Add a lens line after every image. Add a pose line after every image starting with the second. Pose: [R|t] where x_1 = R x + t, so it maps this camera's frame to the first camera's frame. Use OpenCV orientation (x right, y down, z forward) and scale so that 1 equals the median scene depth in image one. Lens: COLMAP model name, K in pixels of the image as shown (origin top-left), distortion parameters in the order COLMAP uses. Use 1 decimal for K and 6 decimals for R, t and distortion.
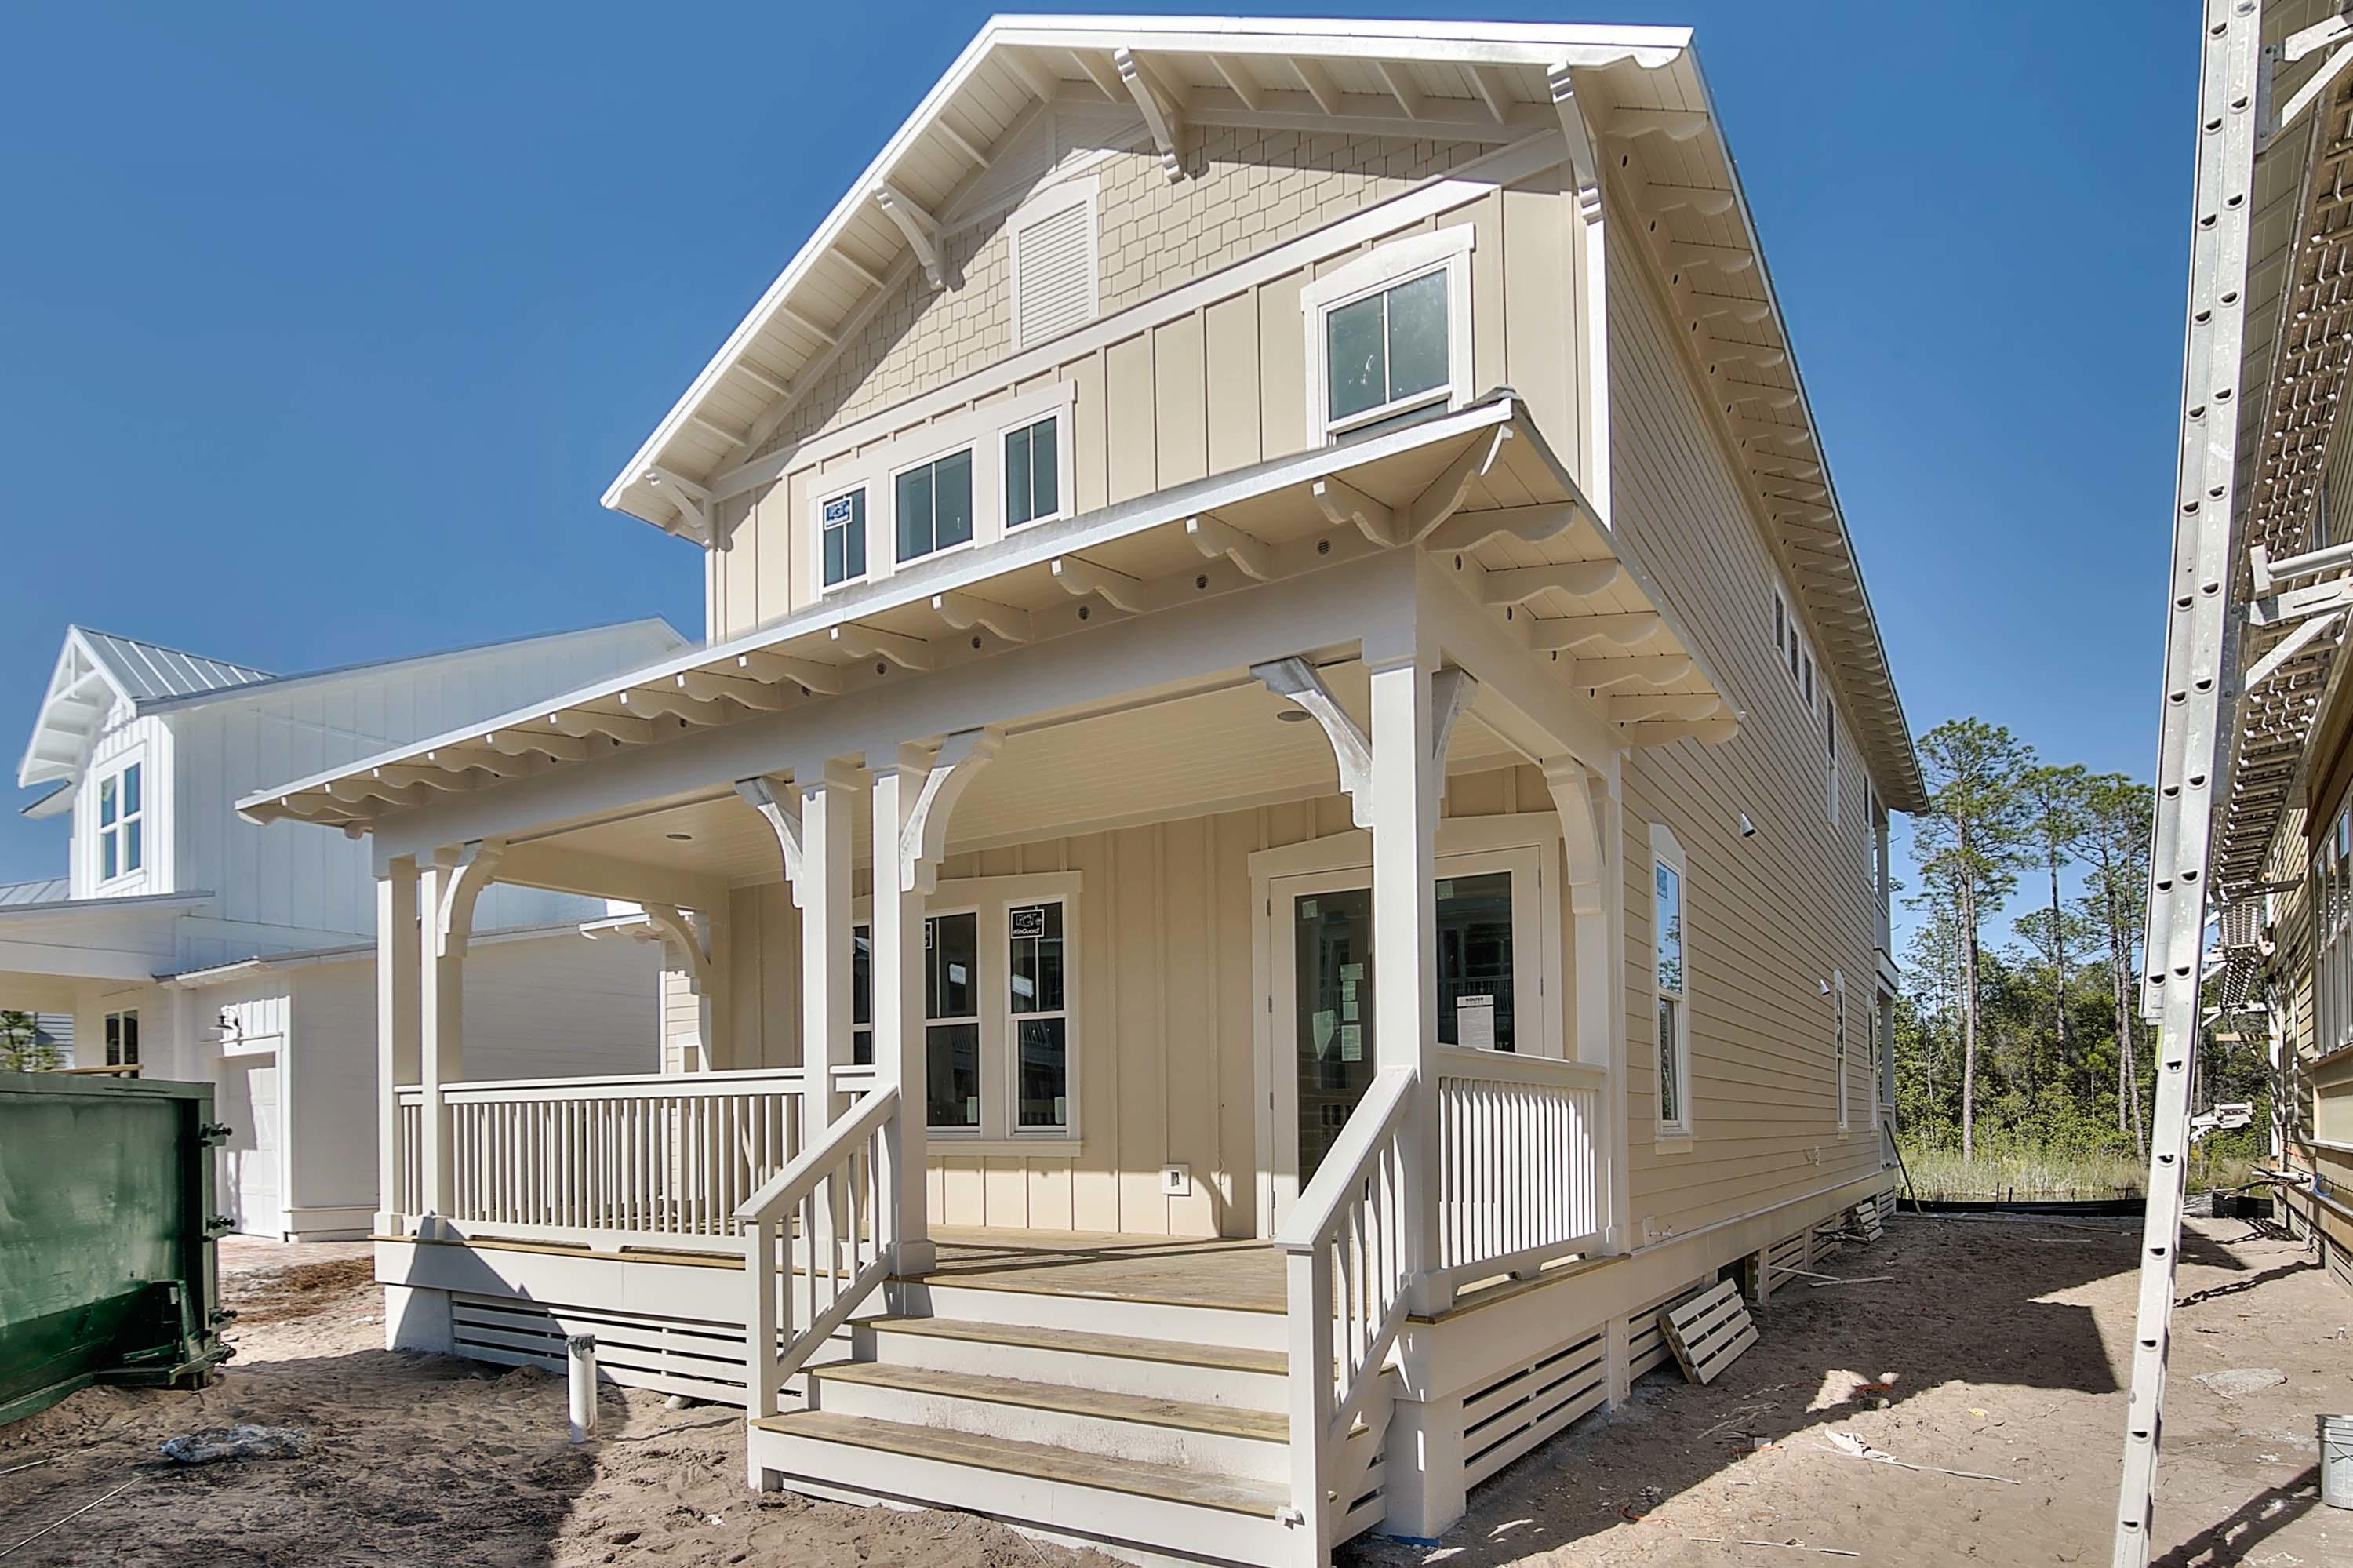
lens RADIAL K [[1286.4, 0, 1177.8], [0, 1286.4, 831.7], [0, 0, 1]] dist [-0.041106, -0.000015]
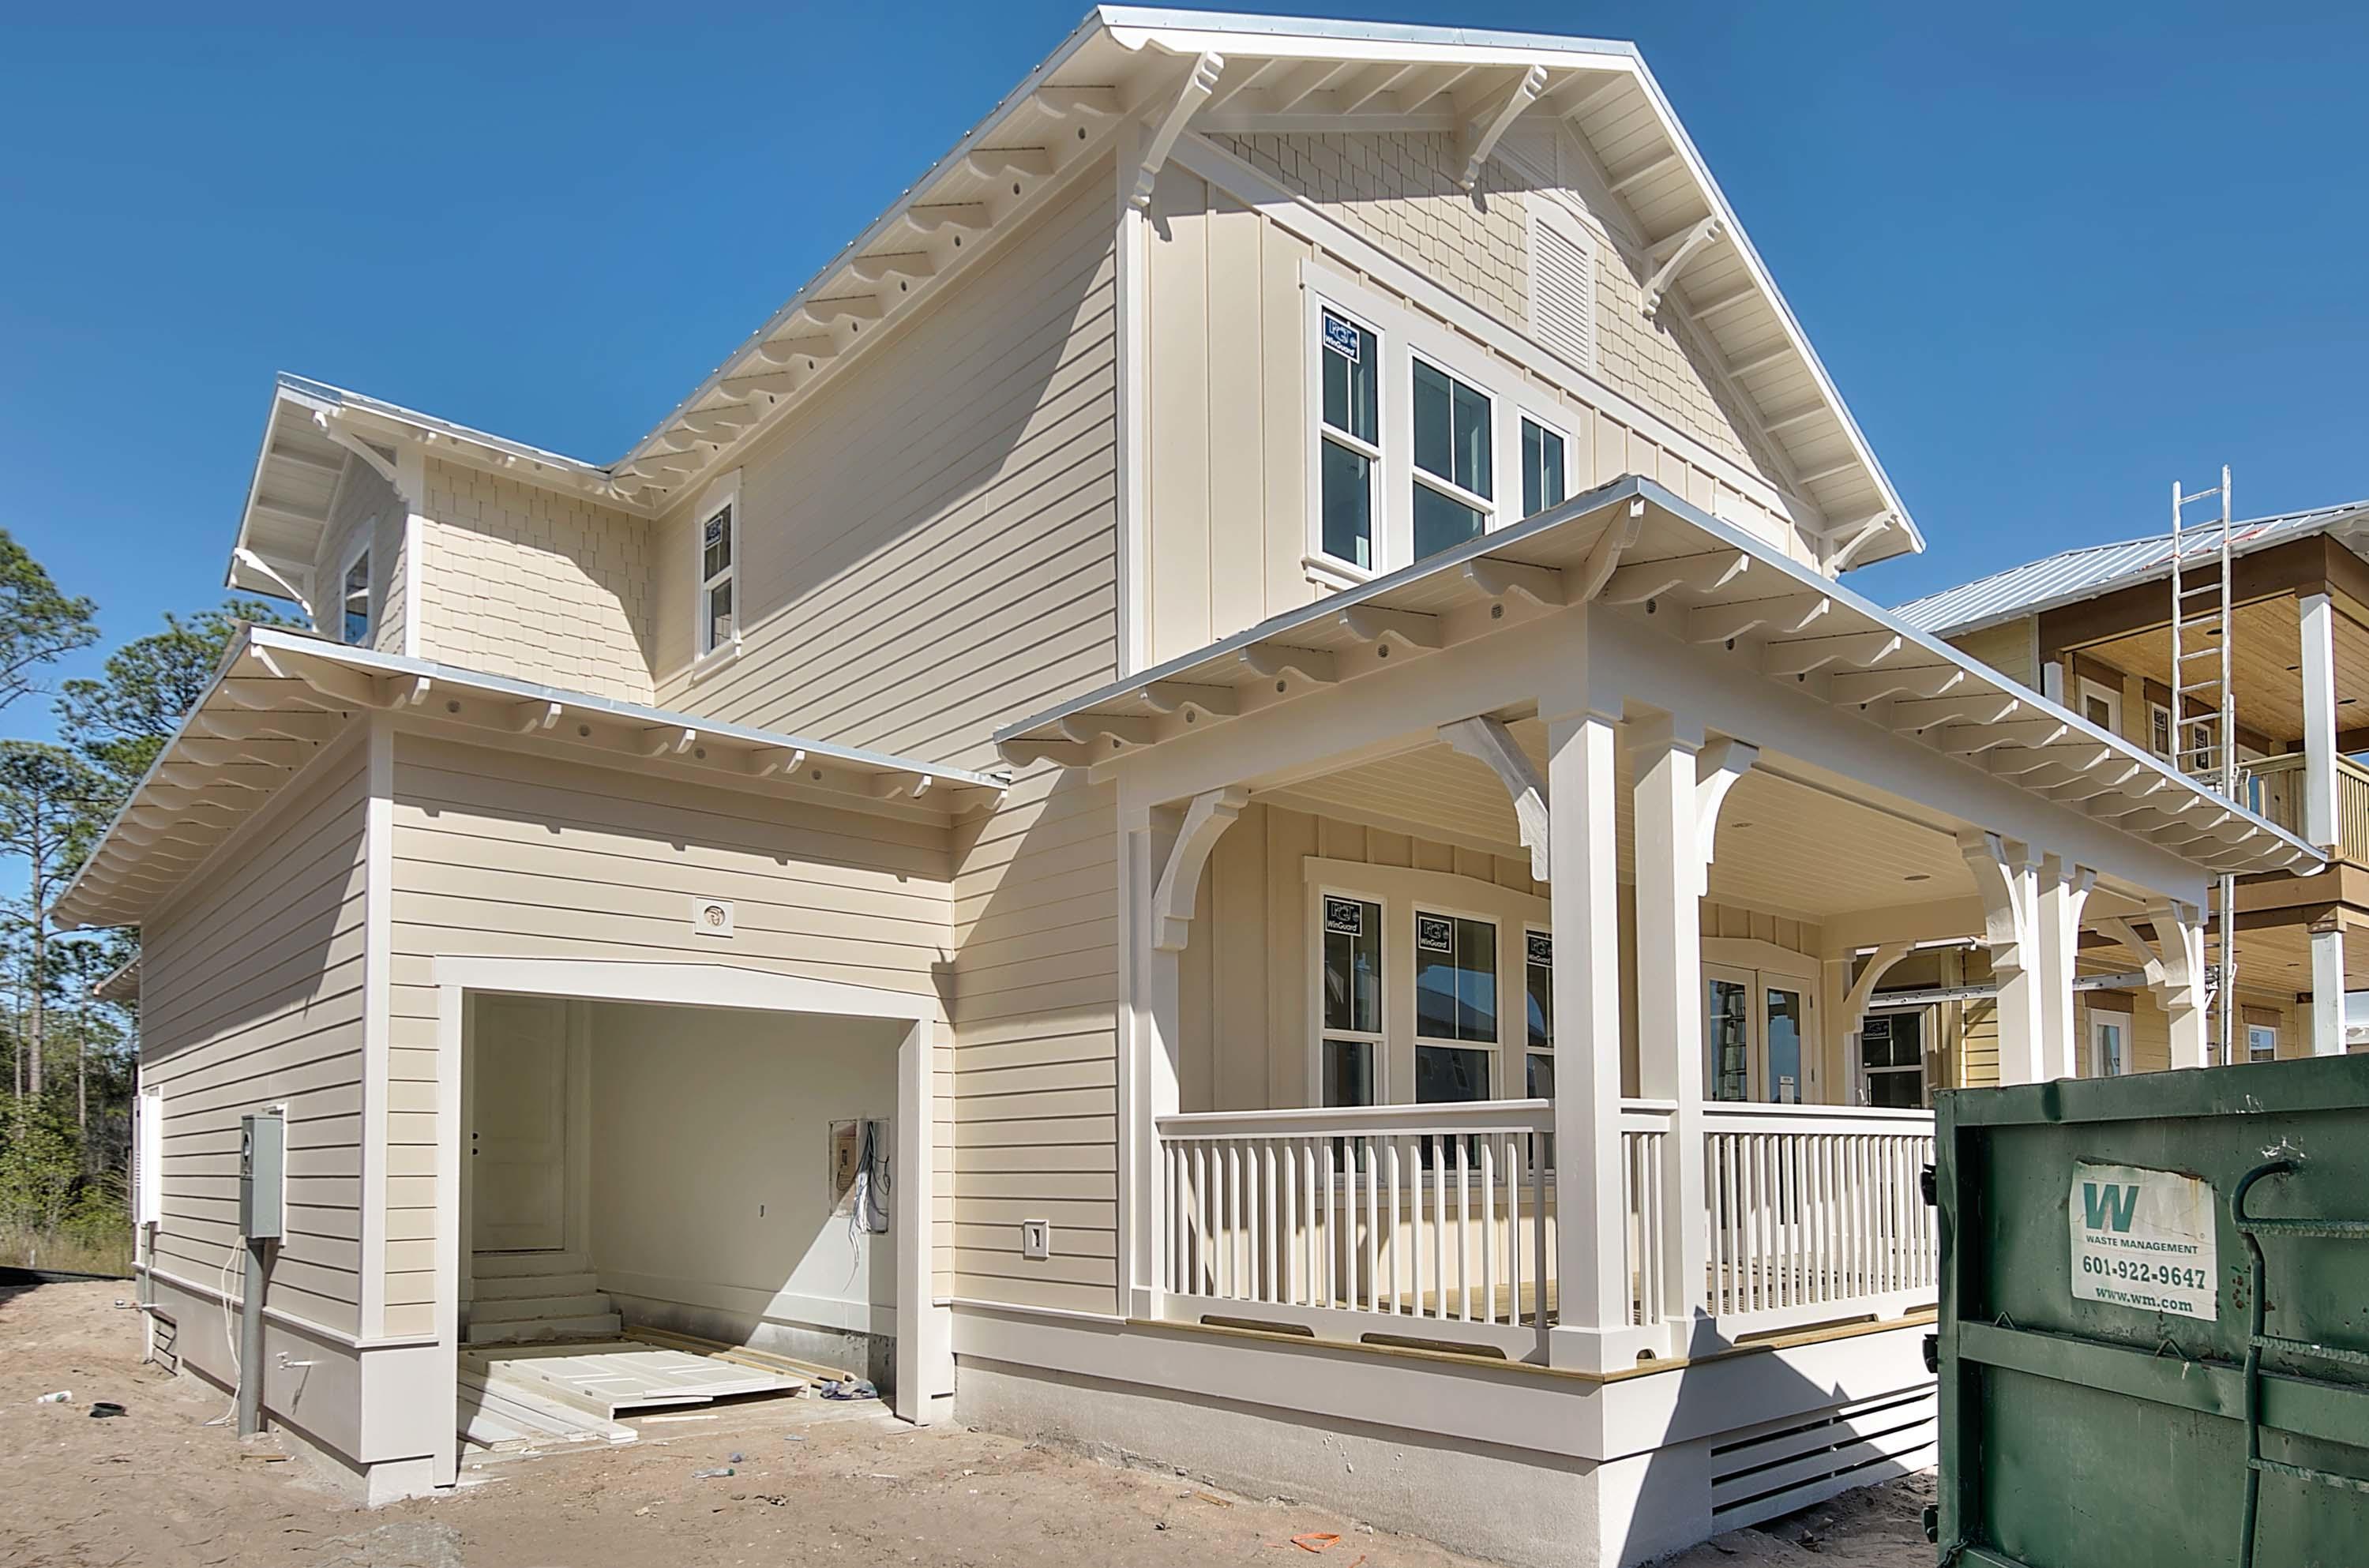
lens RADIAL K [[1427.4, 0, 1184.5], [0, 1427.4, 784.0], [0, 0, 1]] dist [-0.001002, -0.000213]
pose [[0.261885, 0.239395, 0.934937, -1.138080], [-0.217127, 0.958527, -0.184616, 0.199637], [-0.940358, -0.154651, 0.303002, 0.892793]]
